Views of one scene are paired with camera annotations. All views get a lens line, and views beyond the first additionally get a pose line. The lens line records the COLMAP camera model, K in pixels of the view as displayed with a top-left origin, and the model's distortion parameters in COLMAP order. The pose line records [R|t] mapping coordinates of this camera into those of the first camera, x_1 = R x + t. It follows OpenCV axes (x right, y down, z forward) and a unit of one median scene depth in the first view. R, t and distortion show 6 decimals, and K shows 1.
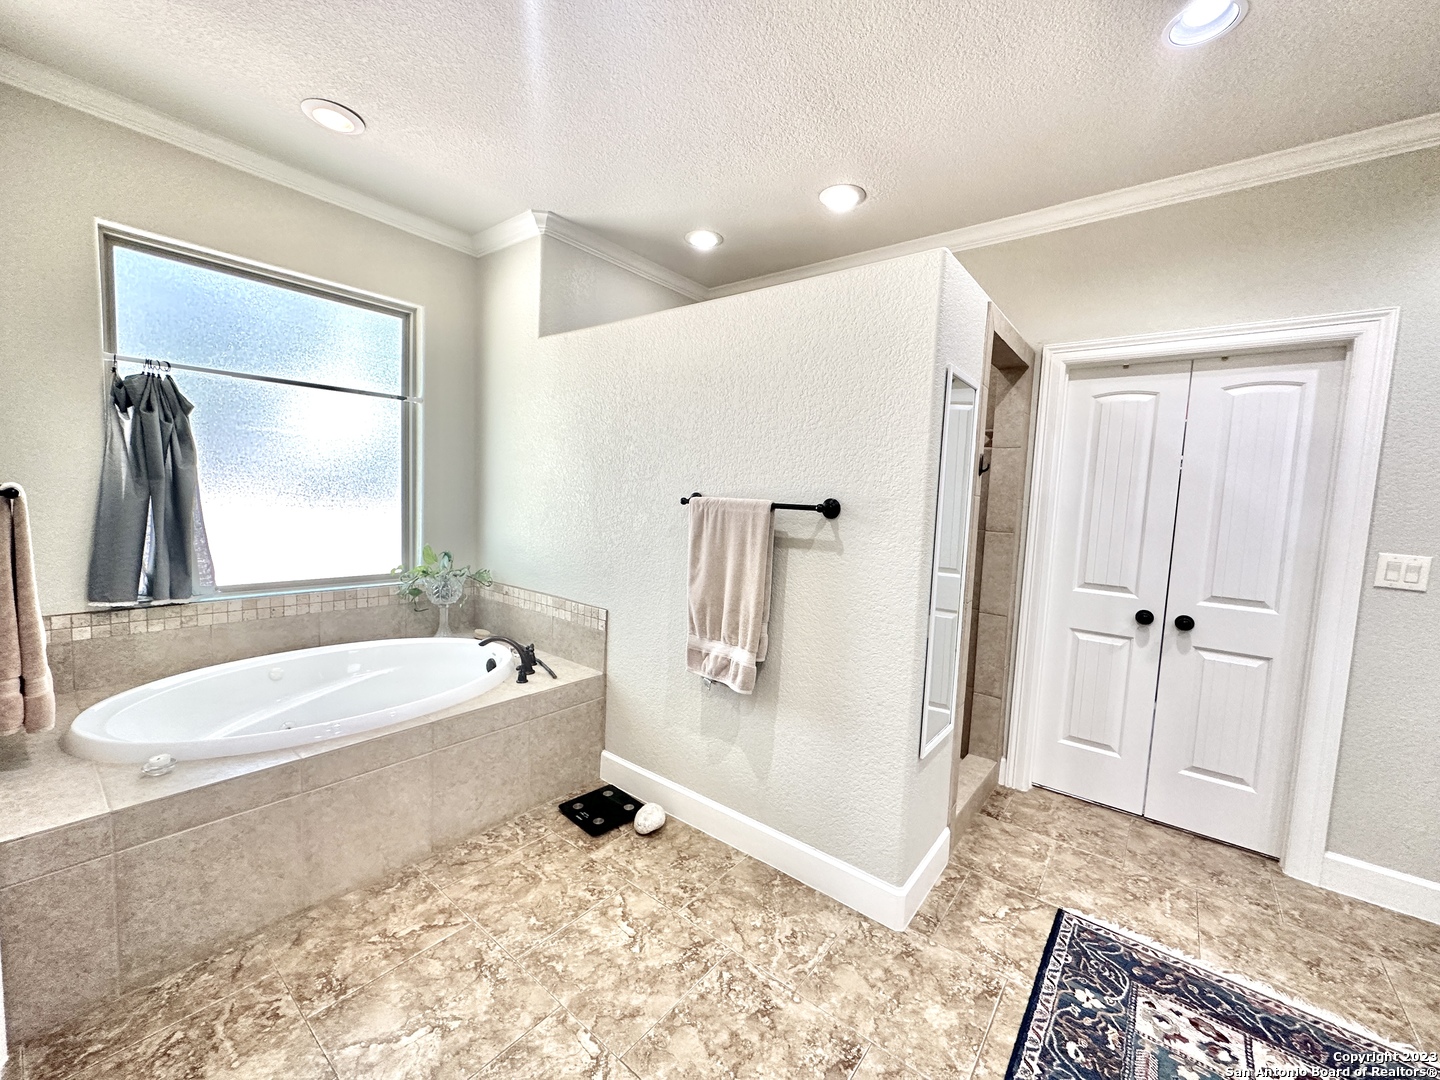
lens RADIAL K [[574.9, 0, 720.9], [0, 574.9, 540.0], [0, 0, 1]] dist [-0.002602, 0.000670]
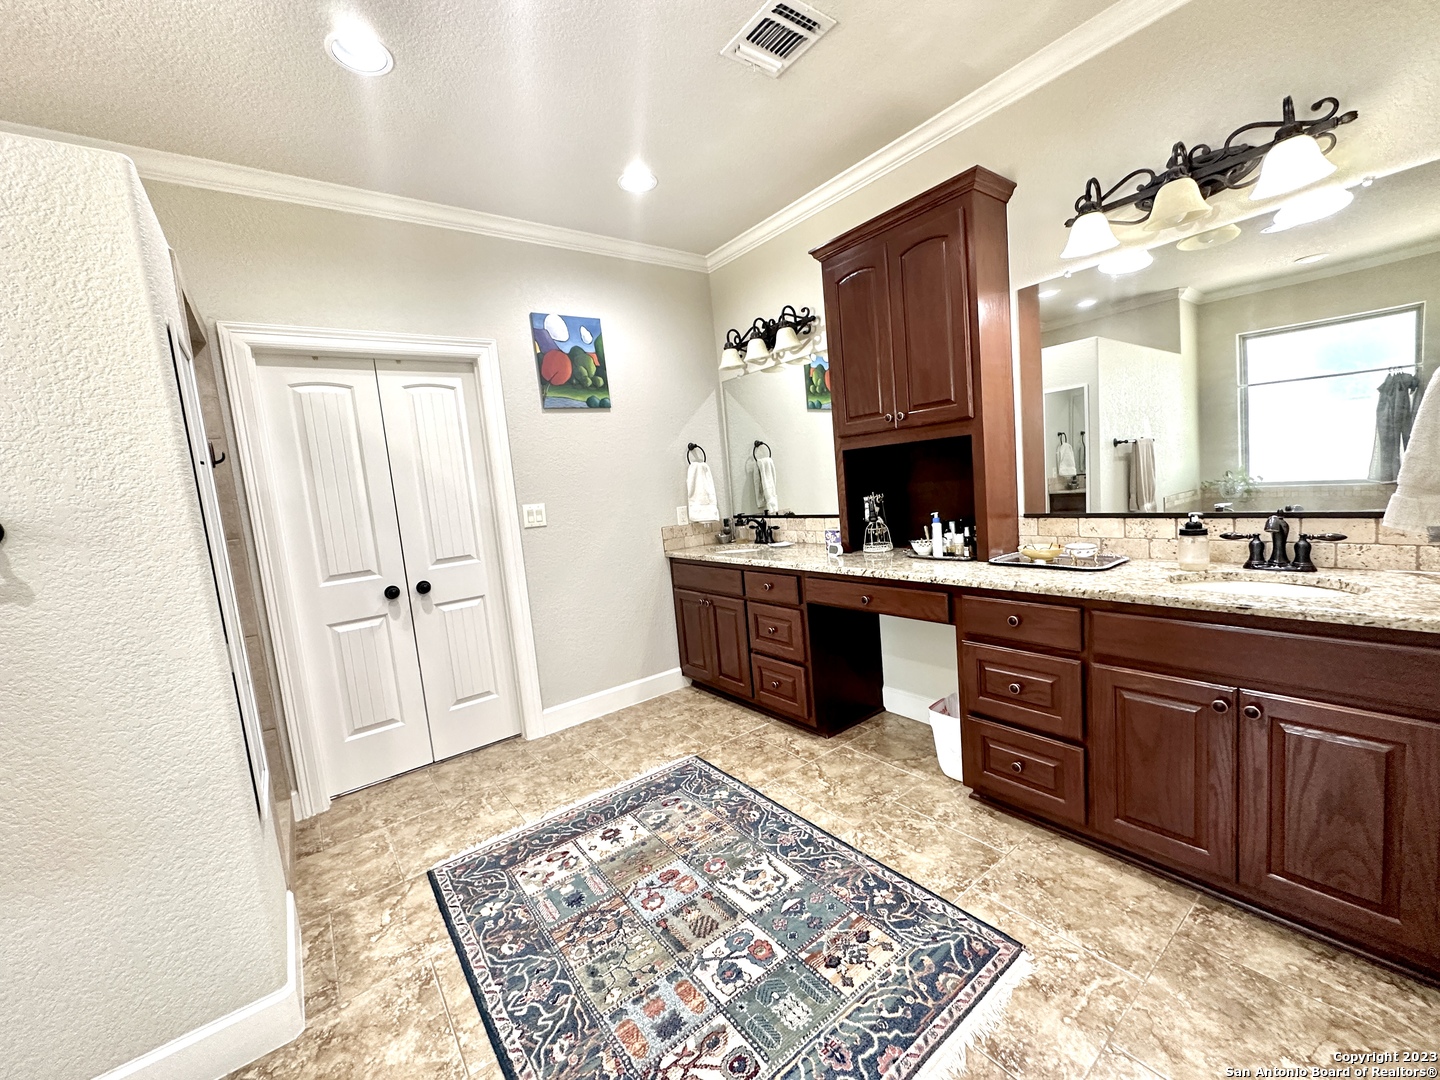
lens RADIAL K [[574.9, 0, 720.6], [0, 574.9, 539.5], [0, 0, 1]] dist [-0.002602, 0.000670]
pose [[0.242137, -0.167923, 0.955600, -0.193526], [0.180264, 0.975547, 0.125751, 0.015522], [-0.953349, 0.141811, 0.266486, 0.132345]]
